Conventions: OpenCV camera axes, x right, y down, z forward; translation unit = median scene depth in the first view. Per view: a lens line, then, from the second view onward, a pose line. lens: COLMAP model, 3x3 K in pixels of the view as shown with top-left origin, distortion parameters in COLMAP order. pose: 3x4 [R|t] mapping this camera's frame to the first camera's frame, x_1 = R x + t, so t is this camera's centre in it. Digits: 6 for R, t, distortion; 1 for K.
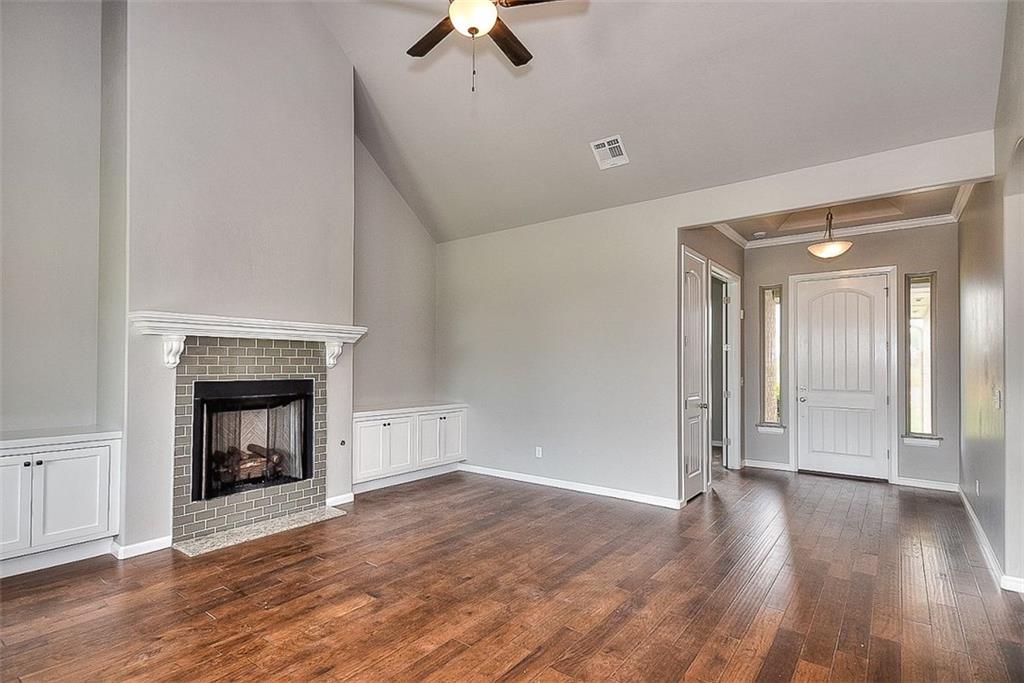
lens RADIAL K [[504.7, 0, 491.8], [0, 504.7, 359.9], [0, 0, 1]] dist [0.016267, 0.000003]
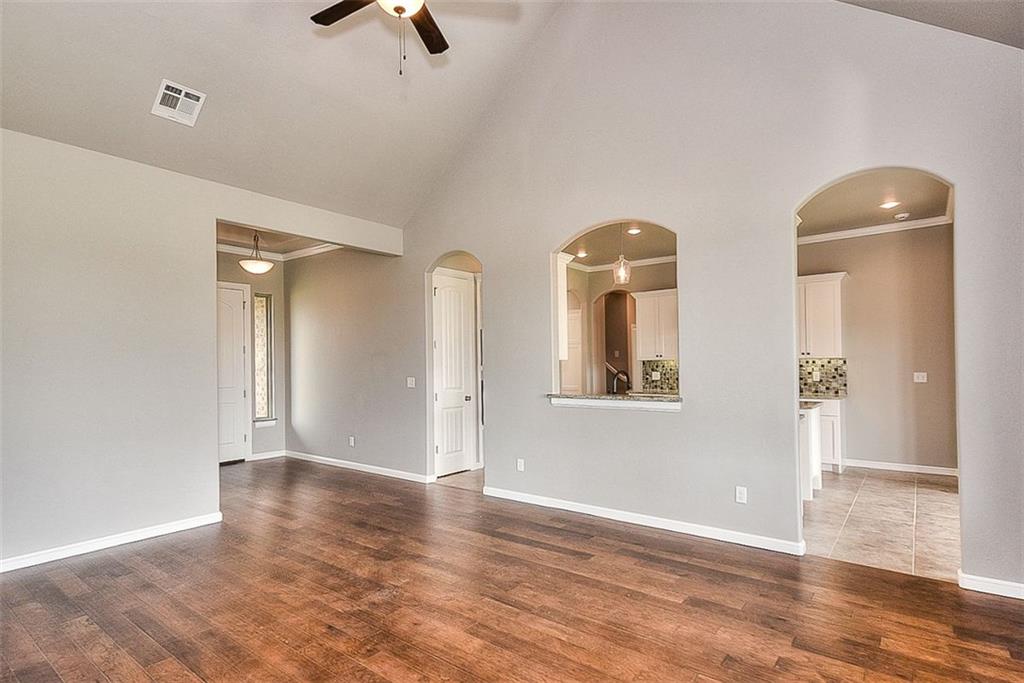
lens RADIAL K [[532.9, 0, 491.4], [0, 532.9, 352.8], [0, 0, 1]] dist [0.020881, 0.000046]
pose [[0.004853, 0.014590, 0.999882, -0.624100], [0.003923, 0.999886, -0.014609, 0.002800], [-0.999981, 0.003993, 0.004795, 0.502131]]
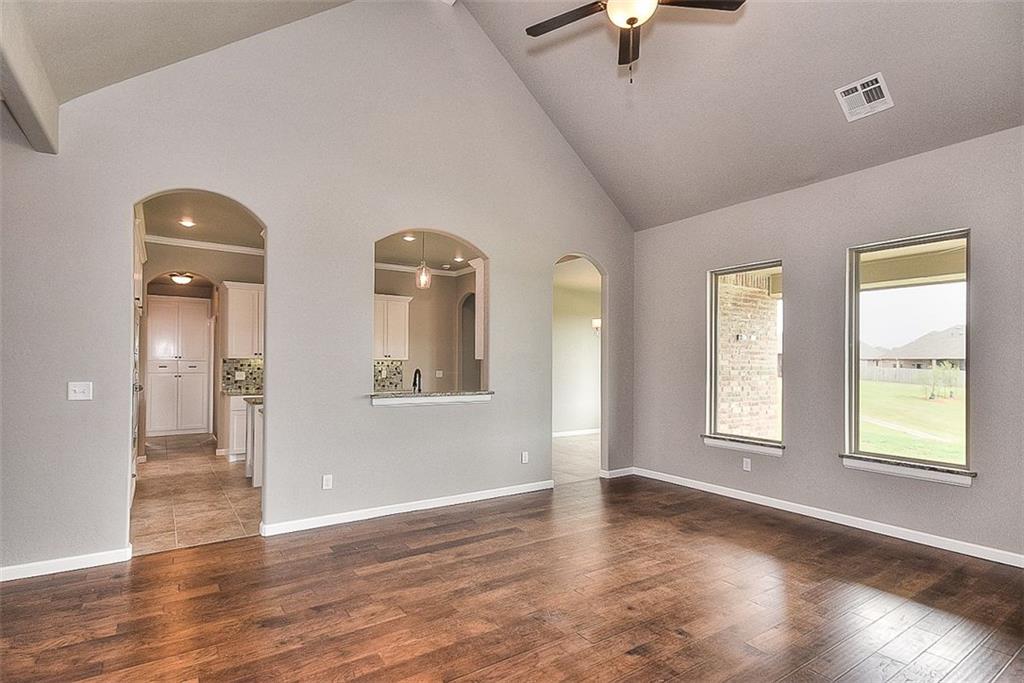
lens RADIAL K [[504.7, 0, 503.1], [0, 504.7, 356.8], [0, 0, 1]] dist [0.016267, 0.000003]
pose [[-0.955311, -0.010390, 0.295418, -0.056100], [-0.016267, 0.999716, -0.017443, 0.012669], [-0.295153, -0.021469, -0.955209, 1.207915]]
